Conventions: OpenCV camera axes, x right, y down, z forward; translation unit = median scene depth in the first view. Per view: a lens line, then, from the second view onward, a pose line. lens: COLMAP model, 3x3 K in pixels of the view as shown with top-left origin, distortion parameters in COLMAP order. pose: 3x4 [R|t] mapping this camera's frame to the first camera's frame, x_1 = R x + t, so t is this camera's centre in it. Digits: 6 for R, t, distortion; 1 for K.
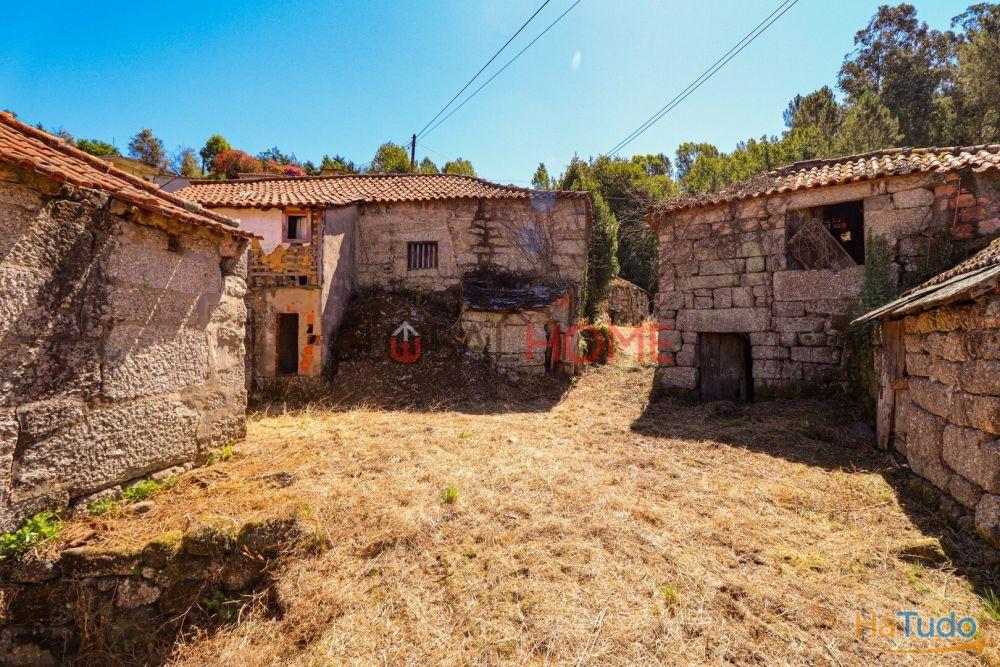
lens RADIAL K [[464.3, 0, 509.3], [0, 464.3, 332.5], [0, 0, 1]] dist [0.001881, -0.013296]
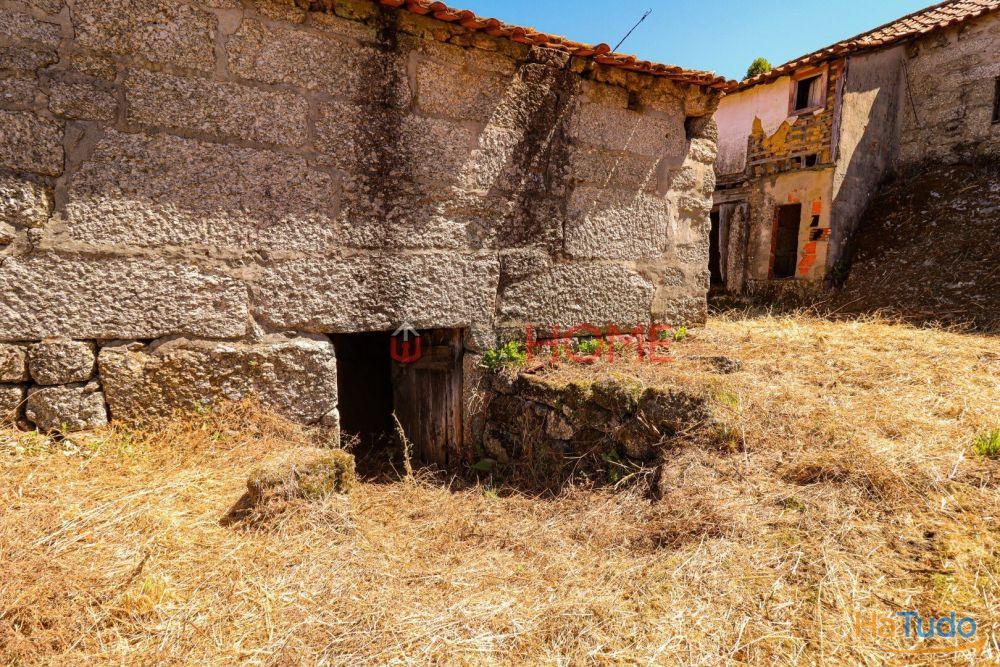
lens RADIAL K [[464.3, 0, 511.9], [0, 464.3, 329.0], [0, 0, 1]] dist [0.001881, -0.013296]
pose [[0.510611, 0.114317, -0.852178, 0.006240], [-0.000726, 0.991179, 0.132529, 0.072207], [0.859811, -0.067052, 0.506190, 0.135074]]
